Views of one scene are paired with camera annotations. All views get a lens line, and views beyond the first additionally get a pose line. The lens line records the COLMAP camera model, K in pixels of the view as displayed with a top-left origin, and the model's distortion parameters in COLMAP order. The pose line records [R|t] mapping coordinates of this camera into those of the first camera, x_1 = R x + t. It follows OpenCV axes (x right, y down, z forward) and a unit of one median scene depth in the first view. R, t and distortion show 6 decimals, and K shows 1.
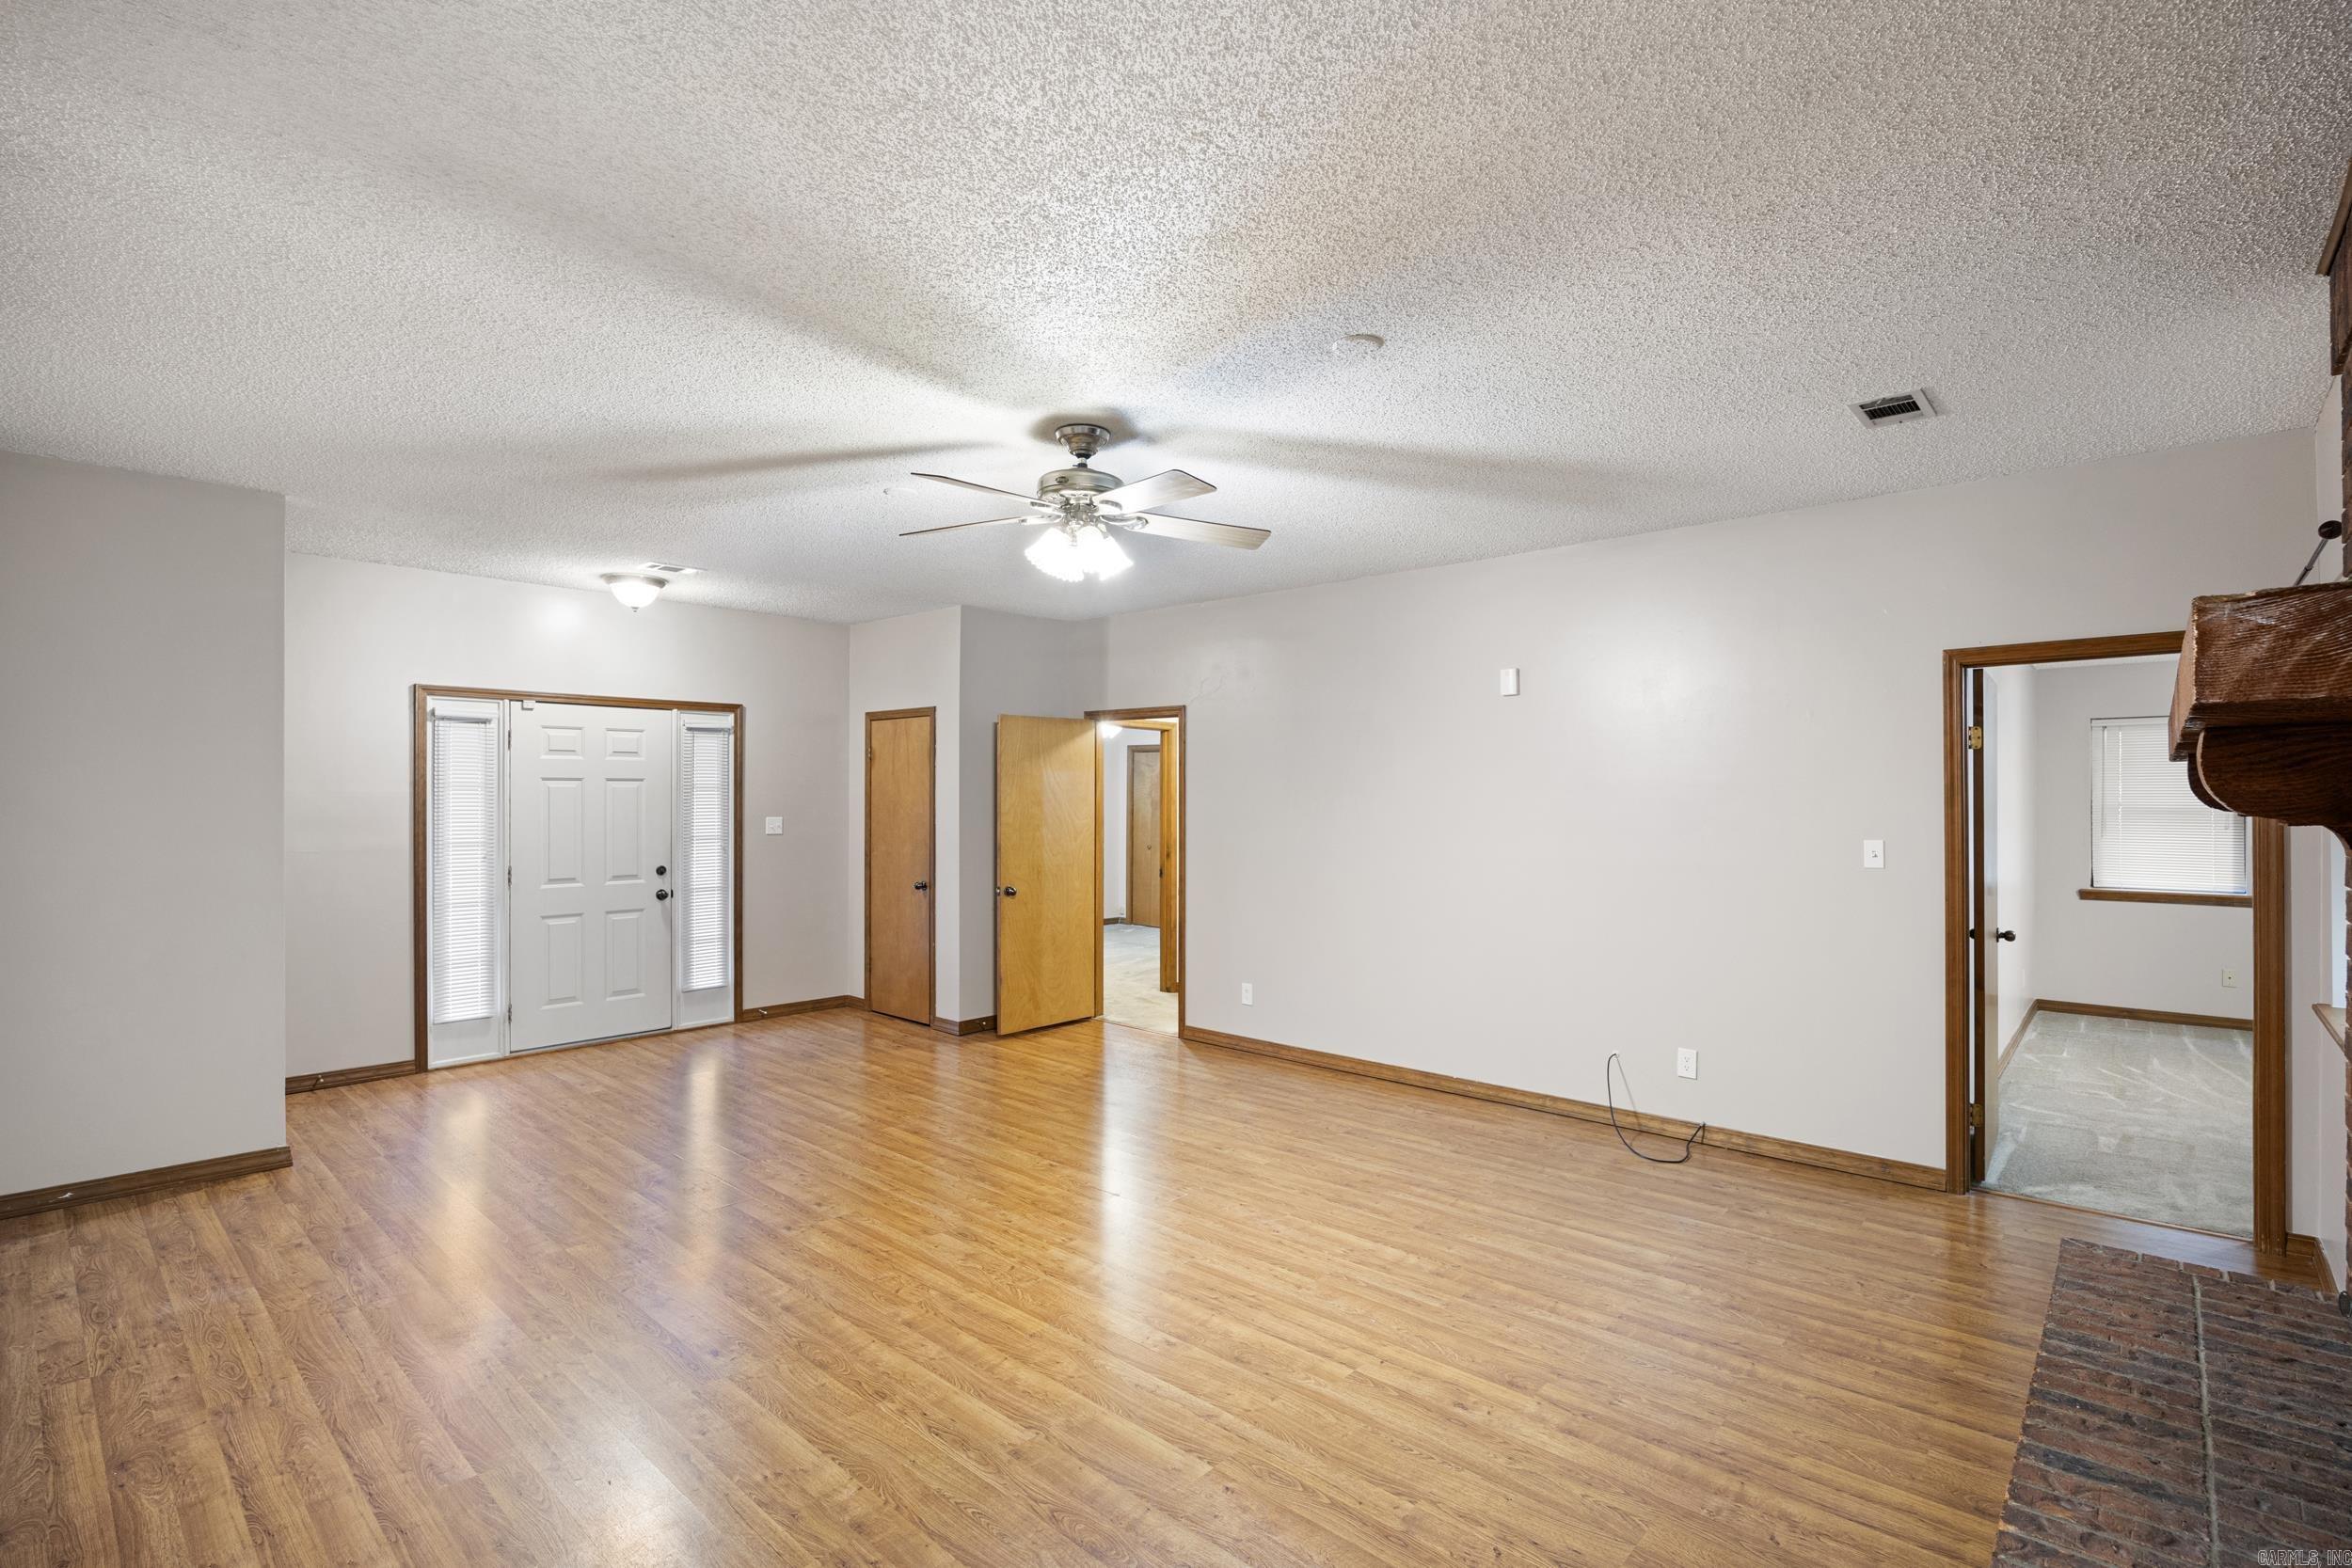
lens RADIAL K [[1073.3, 0, 1176.0], [0, 1073.3, 784.0], [0, 0, 1]] dist [-0.013371, 0.000063]
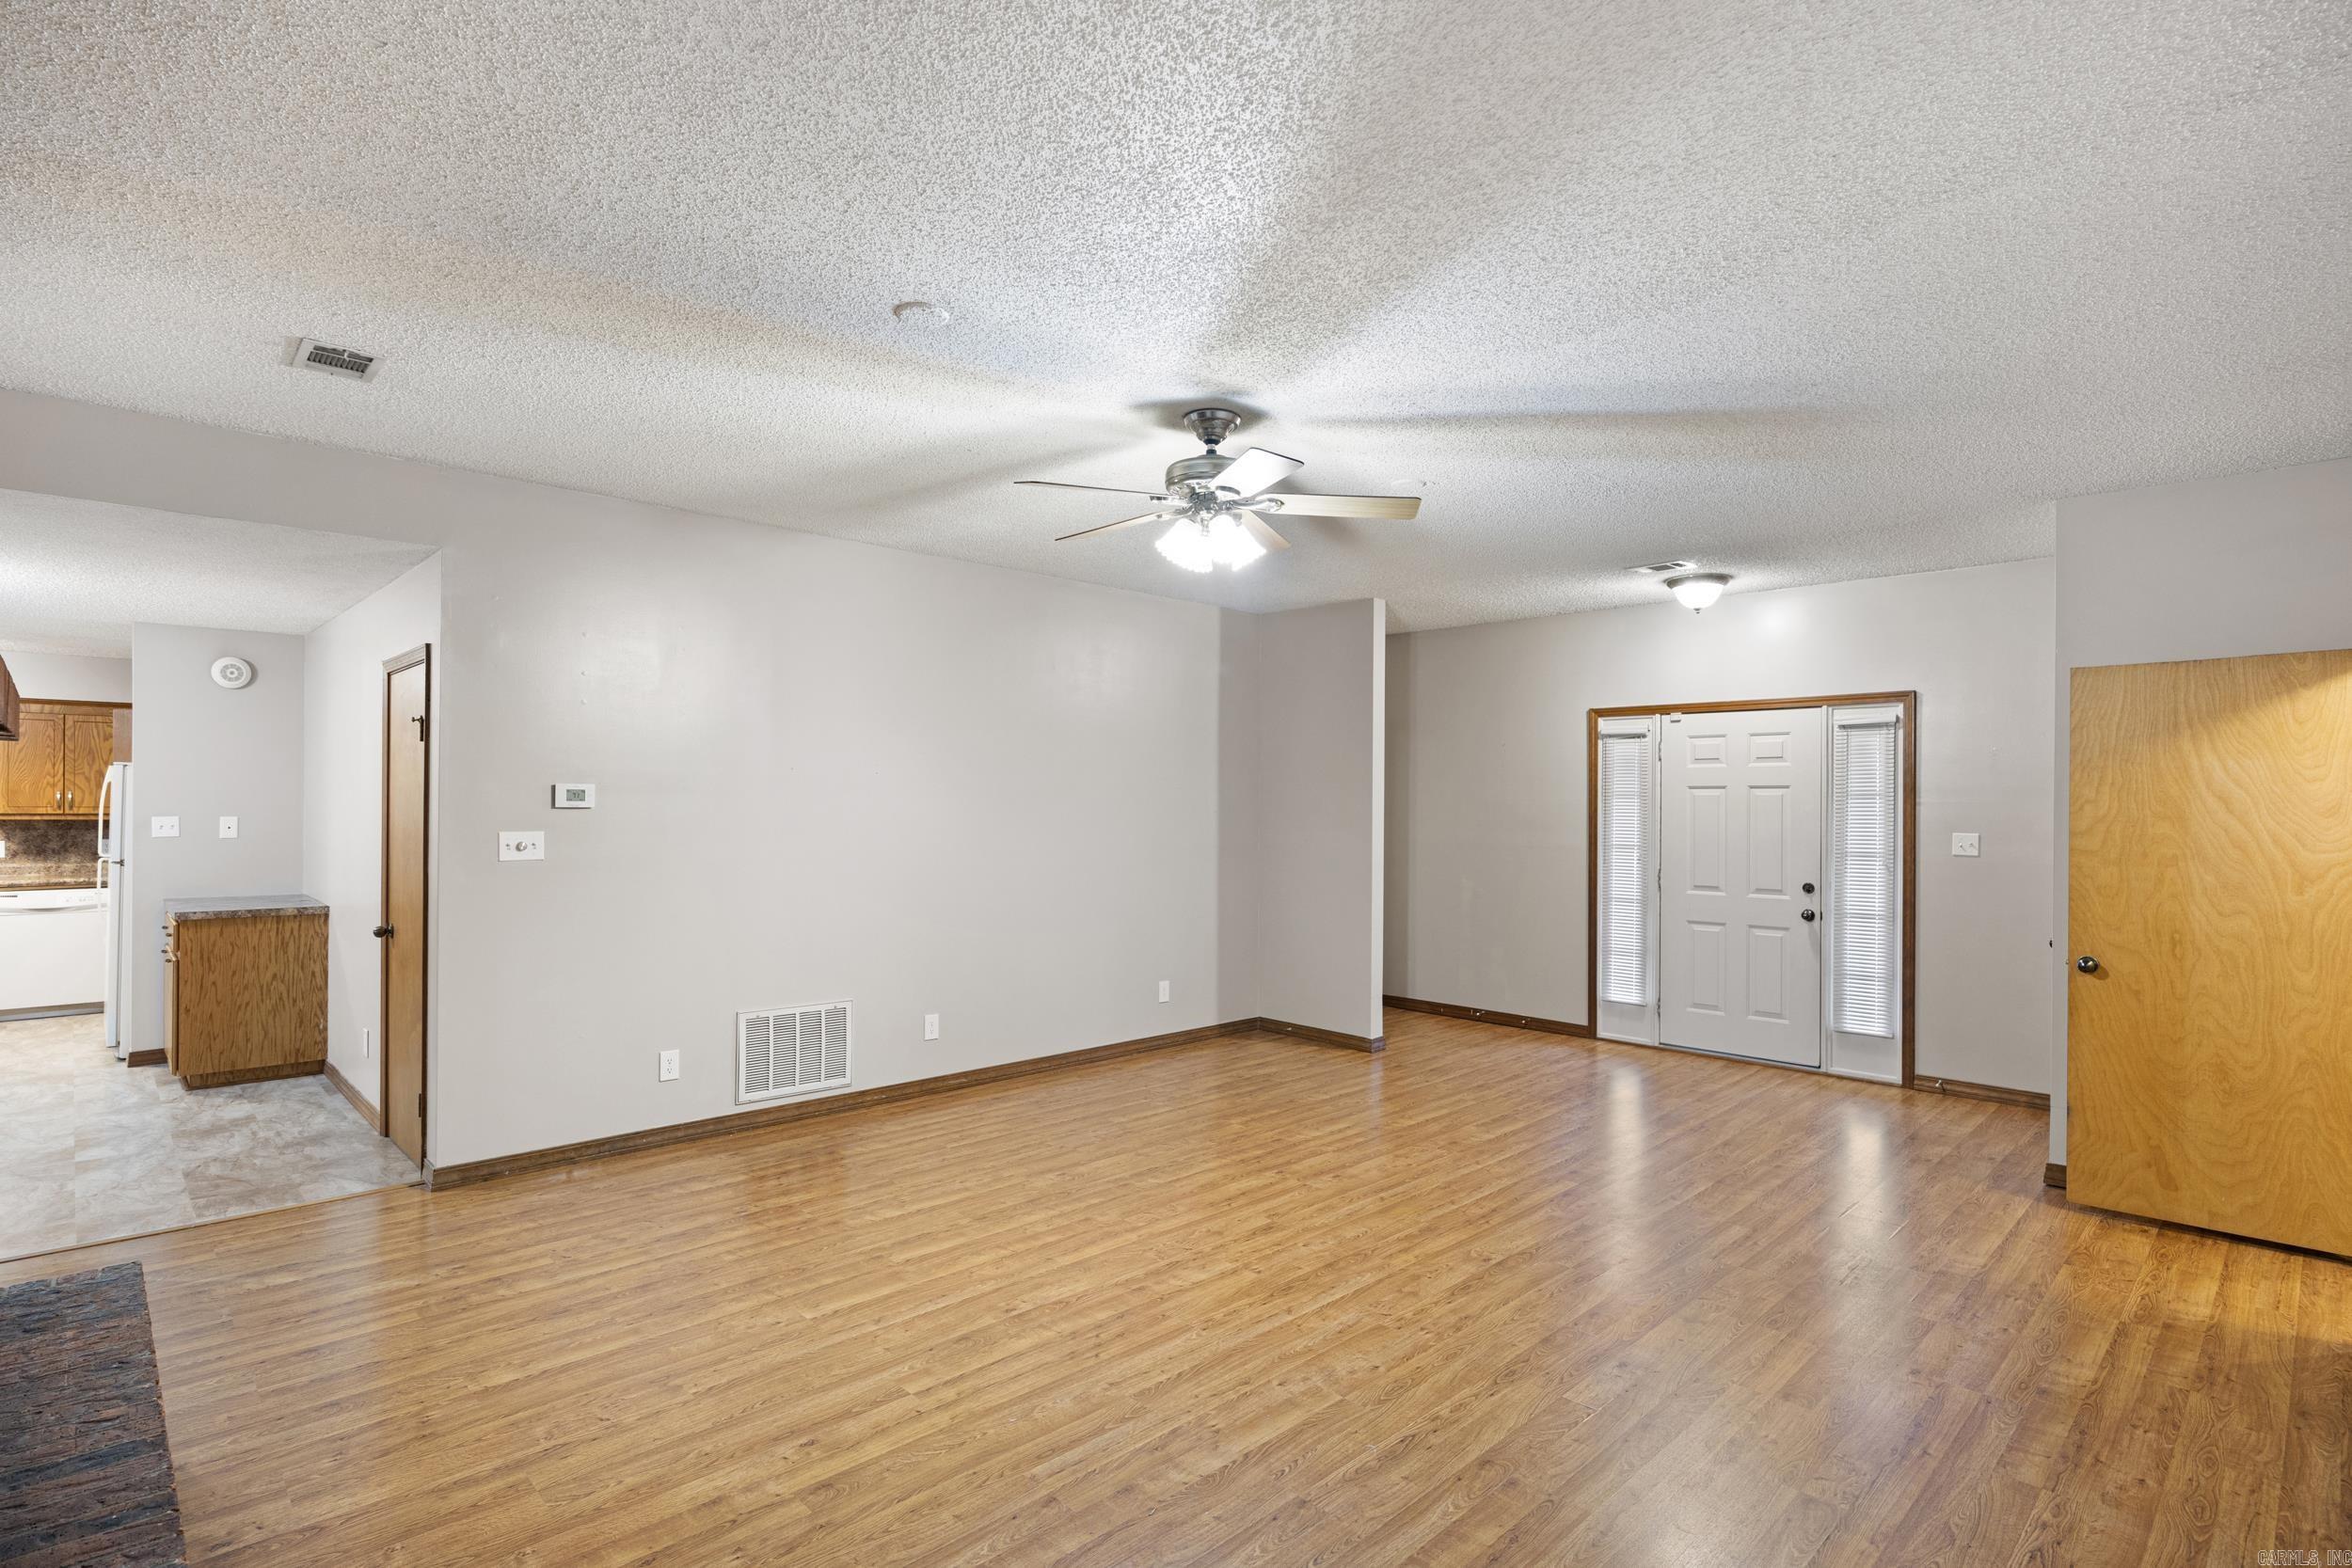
lens RADIAL K [[1143.1, 0, 1220.4], [0, 1143.1, 804.9], [0, 0, 1]] dist [-0.011769, -0.000526]
pose [[-0.031971, 0.000954, -0.999488, 0.826751], [0.003266, 0.999994, 0.000850, 0.015397], [0.999483, -0.003237, -0.031974, 0.921468]]
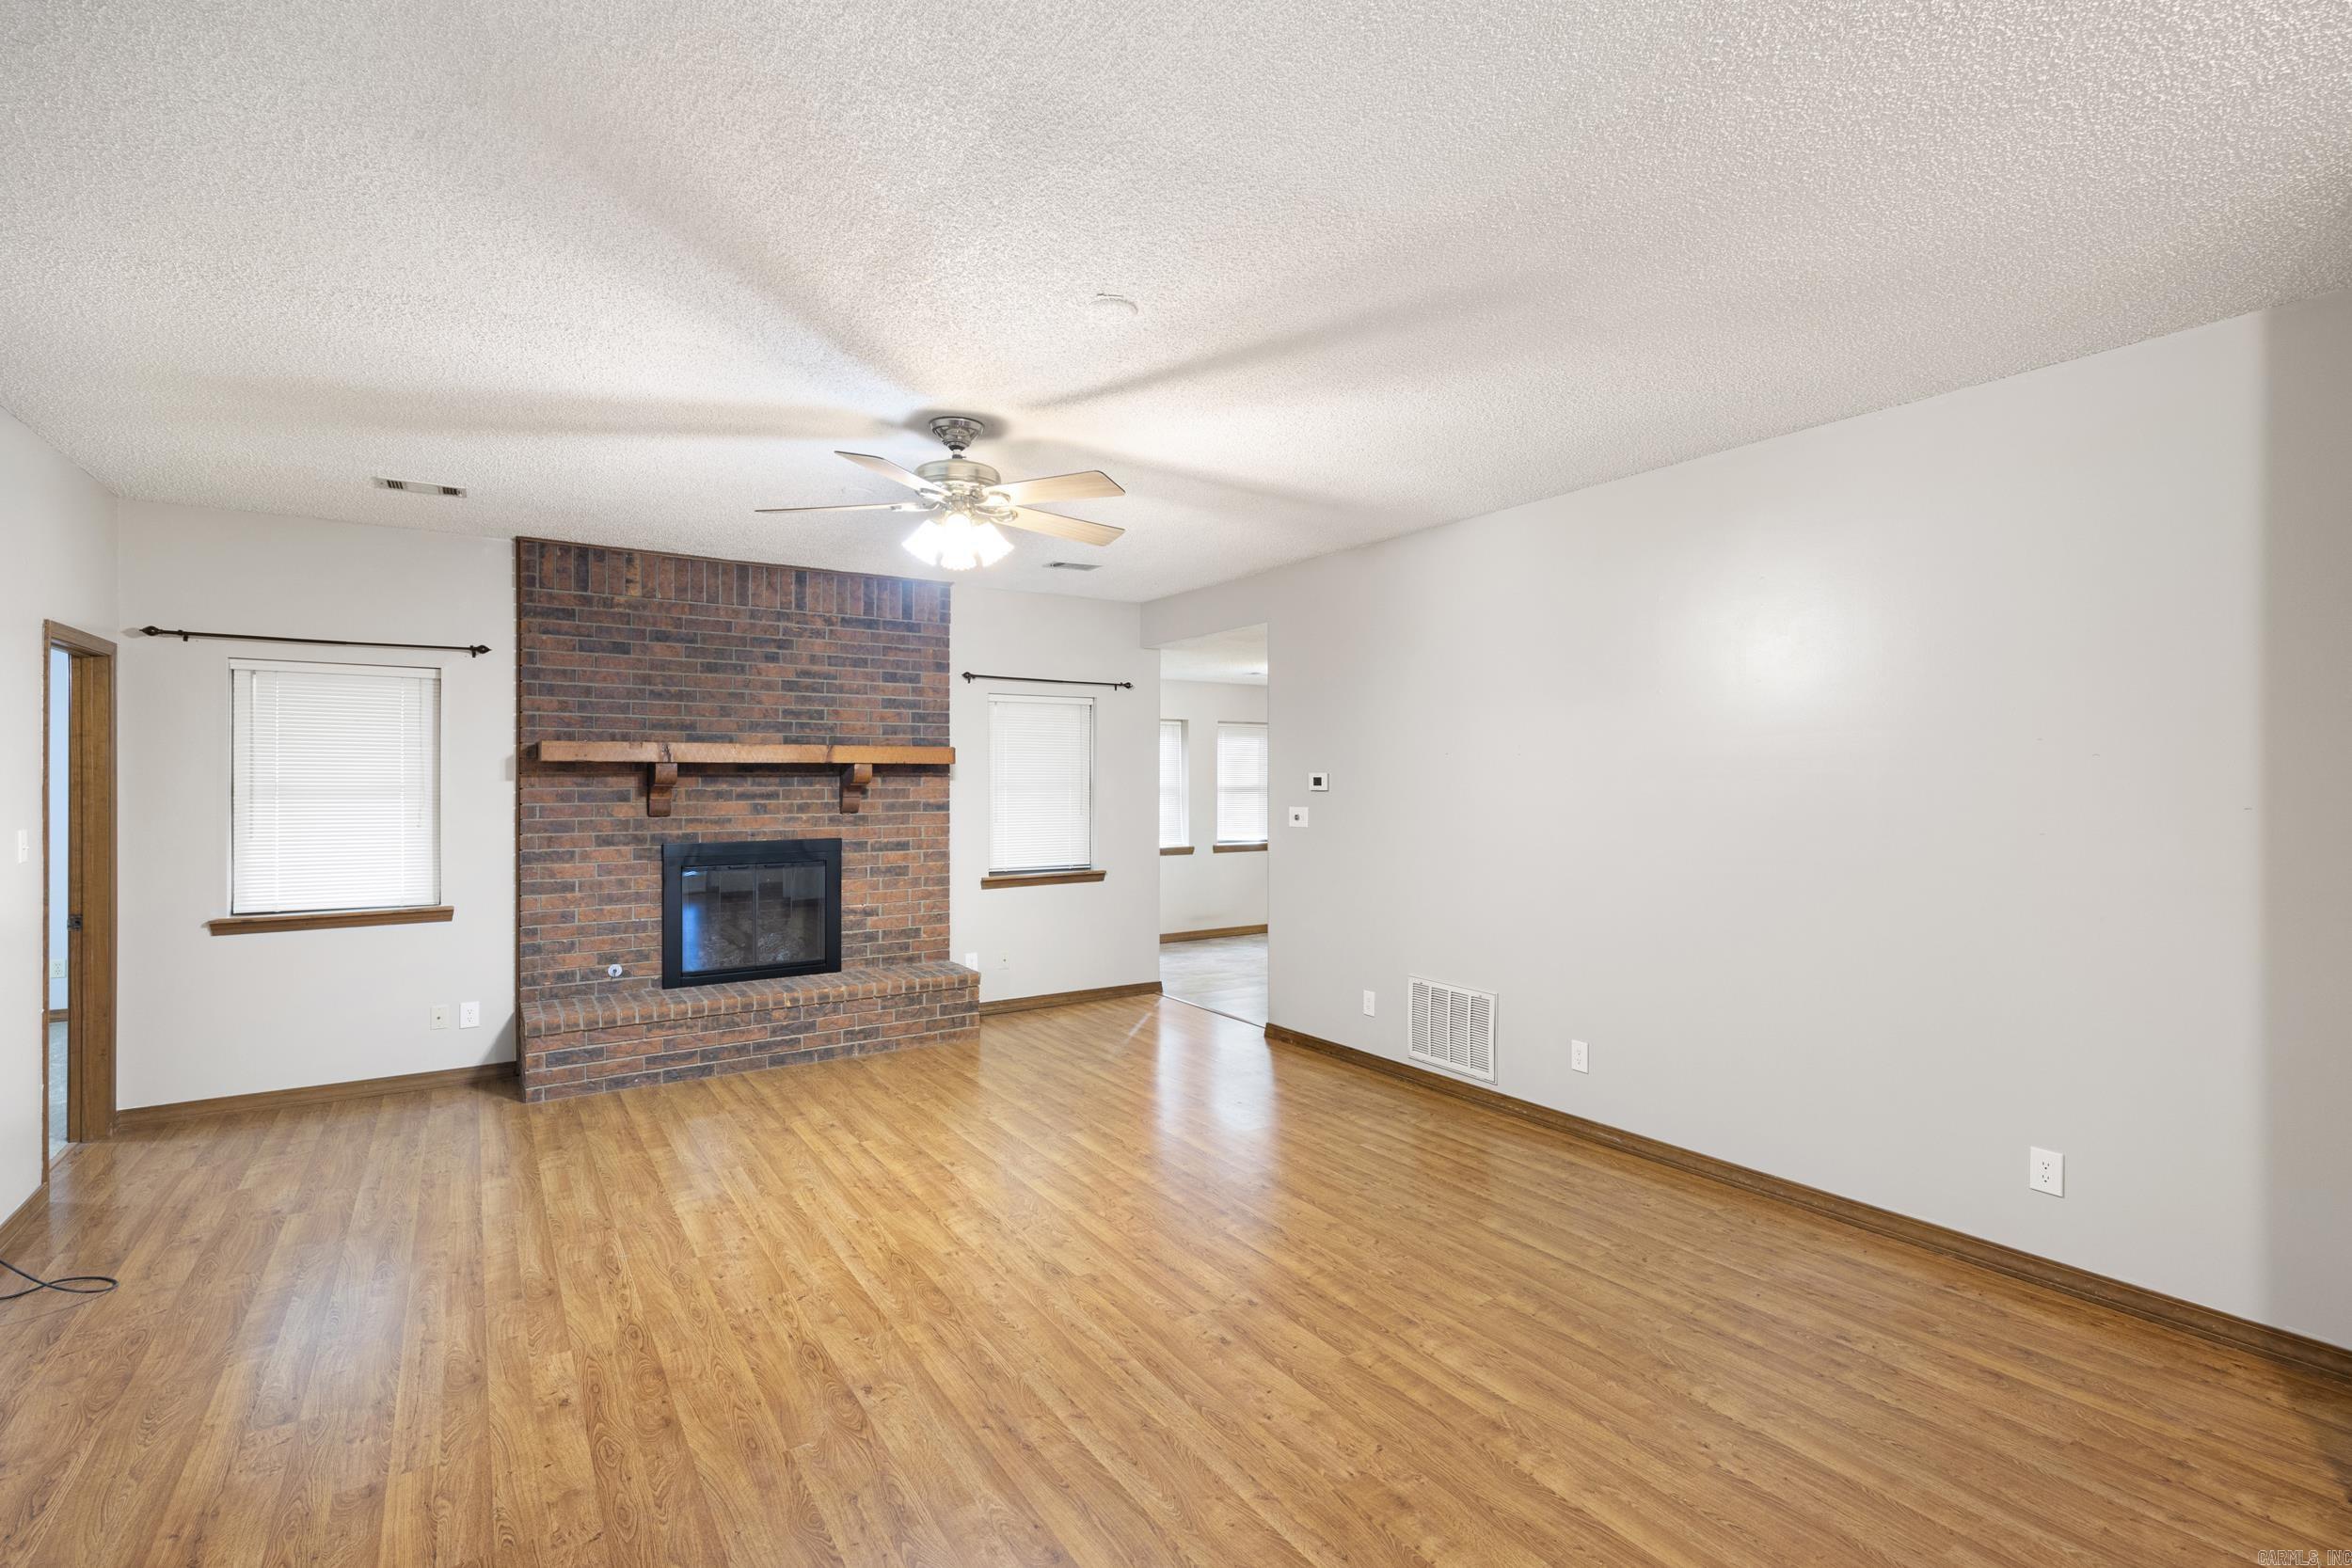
lens RADIAL K [[1102.4, 0, 1184.8], [0, 1102.4, 776.0], [0, 0, 1]] dist [0.004081, 0.000395]
pose [[-0.969795, 0.002197, 0.243911, -0.492261], [-0.001145, 0.999907, -0.013560, 0.018815], [-0.243918, -0.013429, -0.969703, 1.741927]]
